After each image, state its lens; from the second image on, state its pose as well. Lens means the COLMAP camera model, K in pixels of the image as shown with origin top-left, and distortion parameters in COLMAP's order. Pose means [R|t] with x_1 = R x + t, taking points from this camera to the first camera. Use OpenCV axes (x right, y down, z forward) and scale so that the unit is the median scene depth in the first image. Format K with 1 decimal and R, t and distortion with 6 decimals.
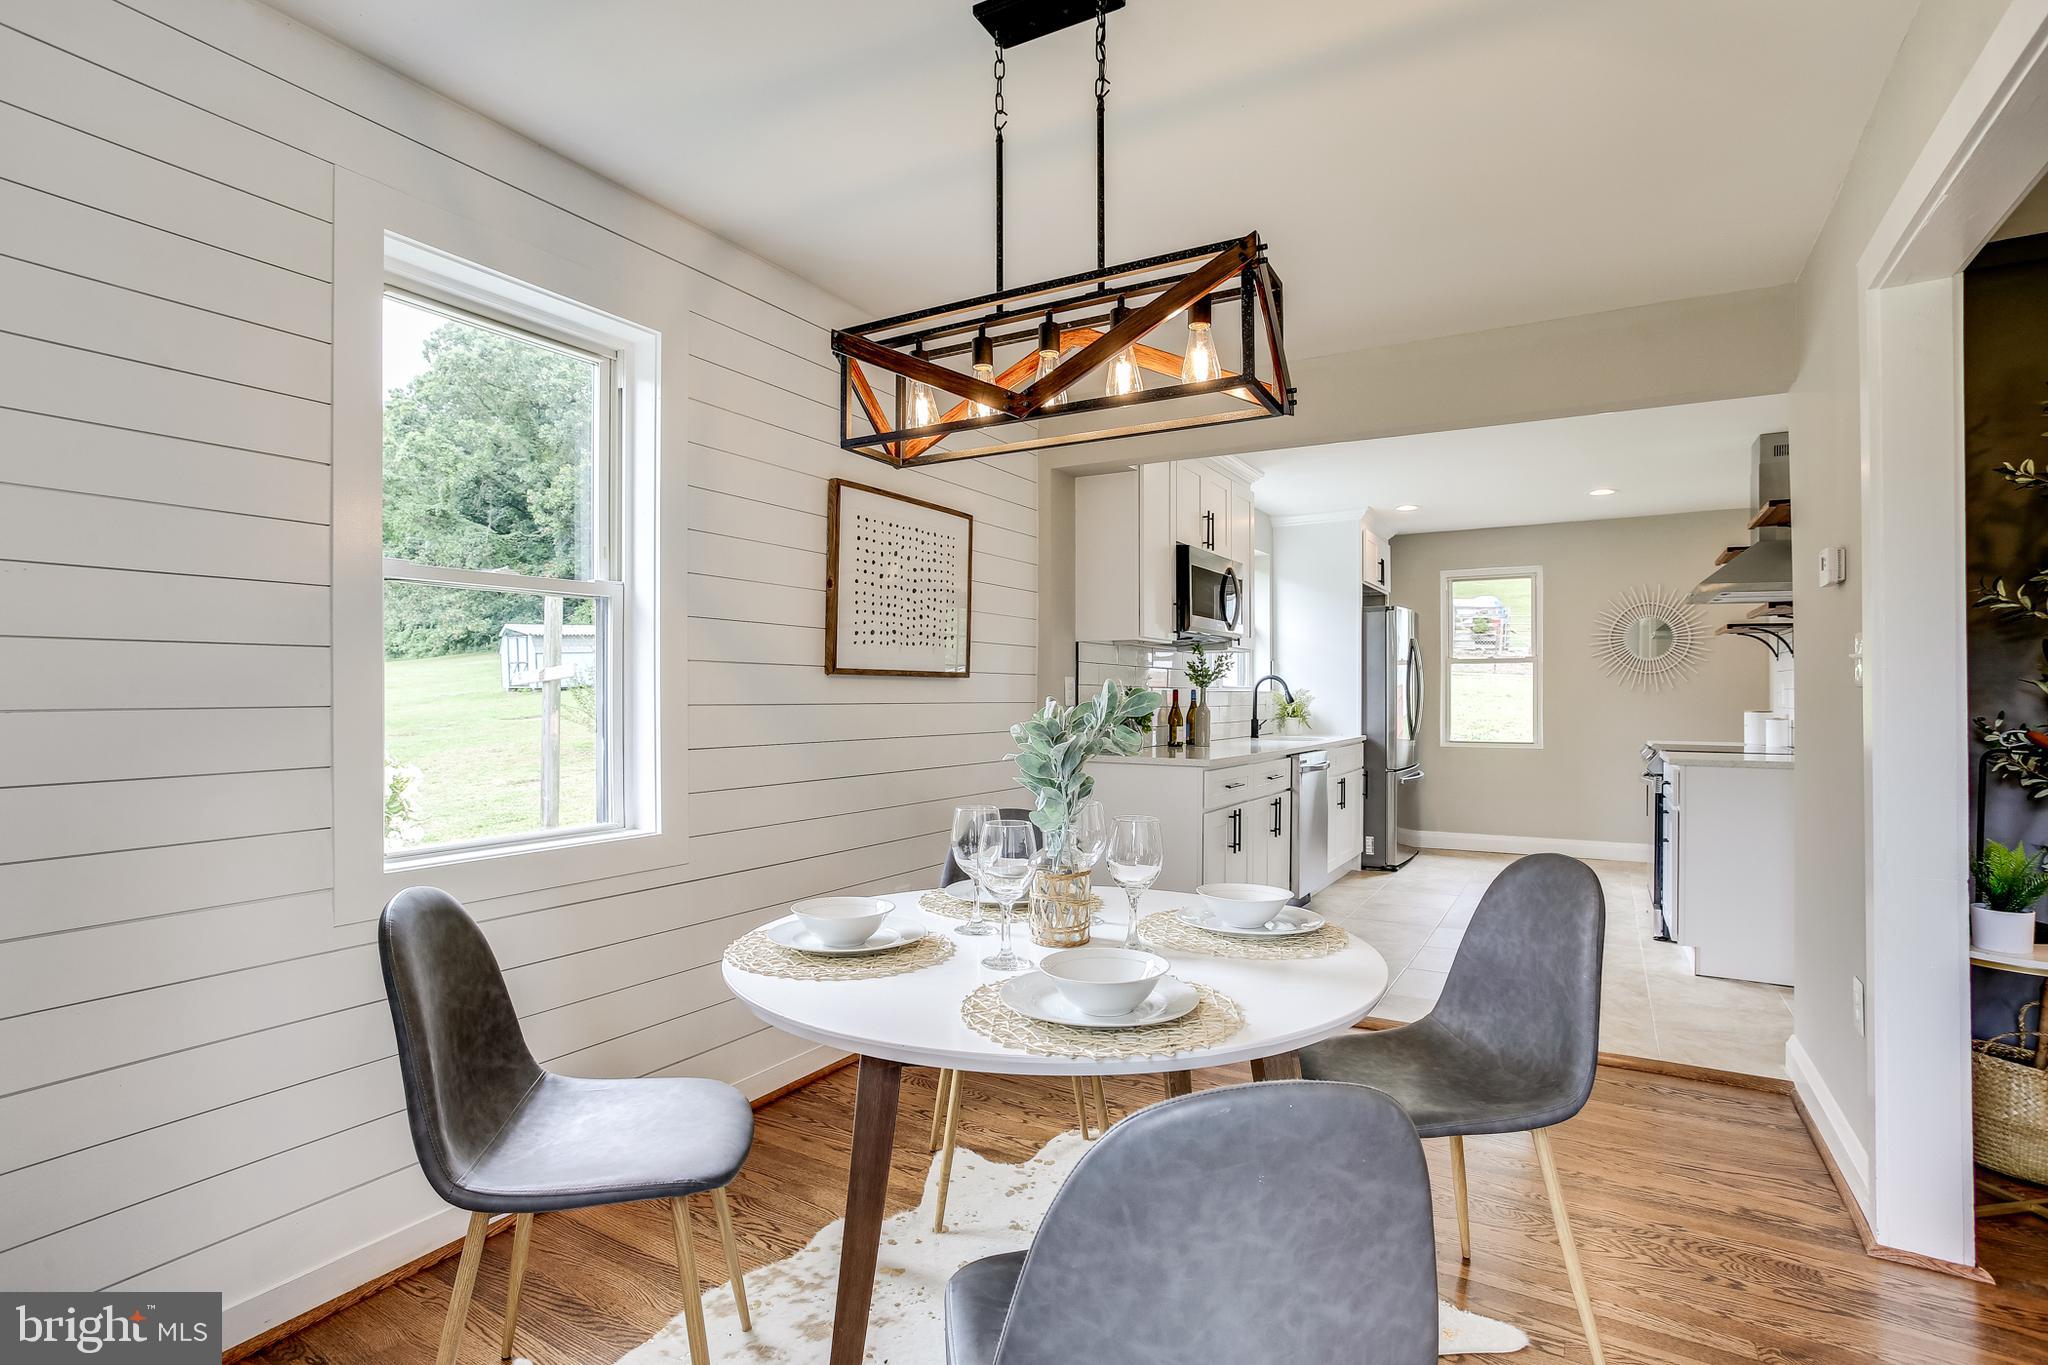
lens RADIAL K [[994.0, 0, 1032.2], [0, 994.0, 690.6], [0, 0, 1]] dist [-0.035493, 0.000237]
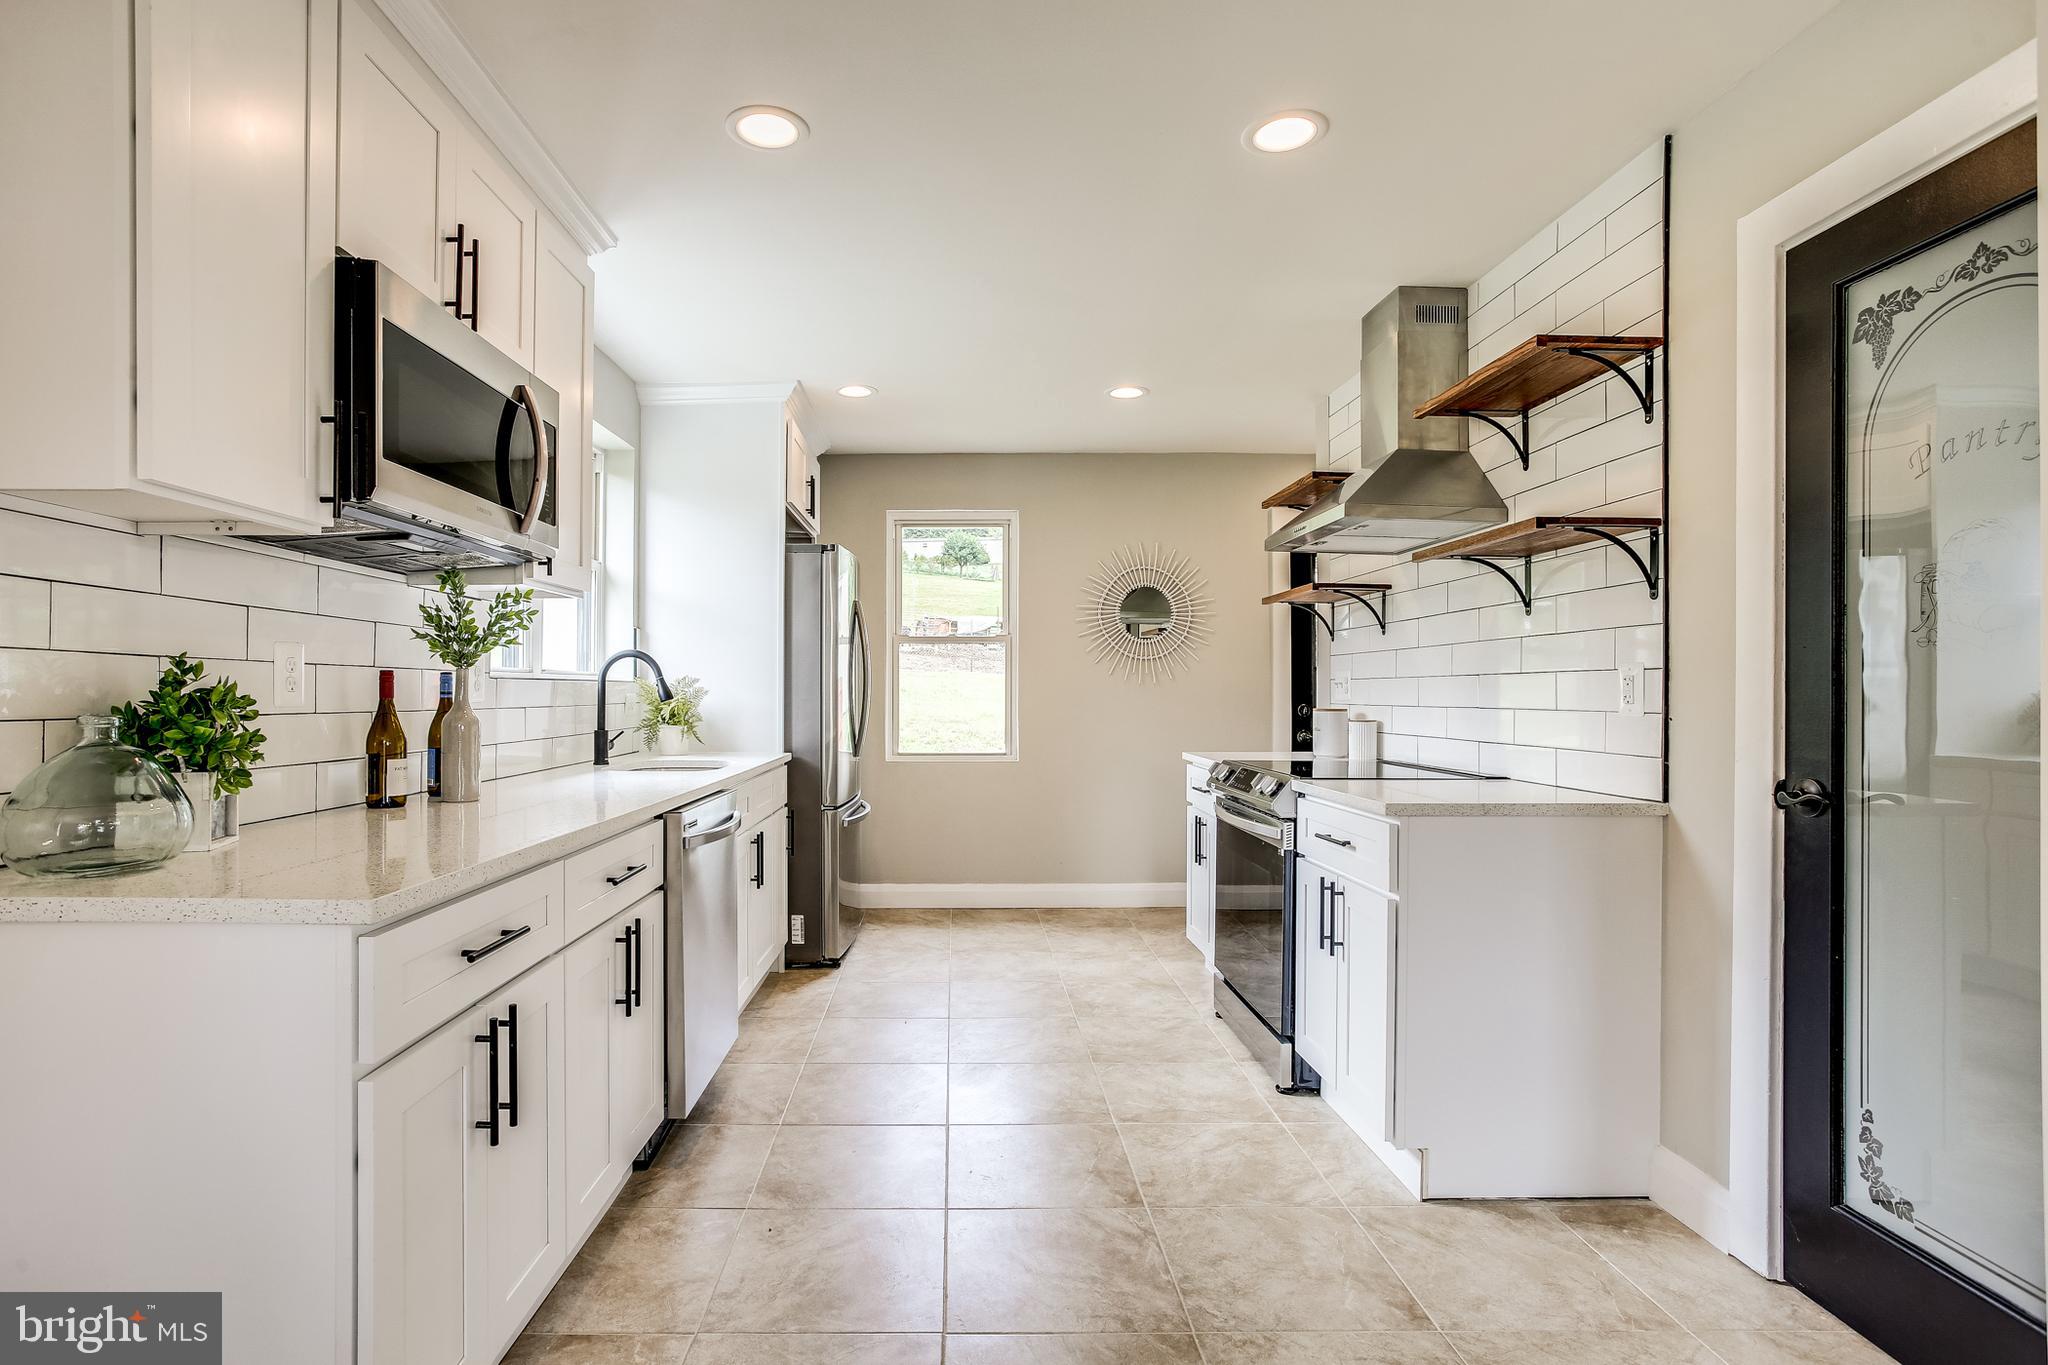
lens RADIAL K [[1014.8, 0, 955.4], [0, 1014.8, 692.4], [0, 0, 1]] dist [-0.038744, 0.000325]
pose [[0.865898, -0.000850, 0.500219, 0.115800], [-0.003993, 0.999955, 0.008610, 0.002786], [-0.500204, -0.009453, 0.865856, 0.424644]]
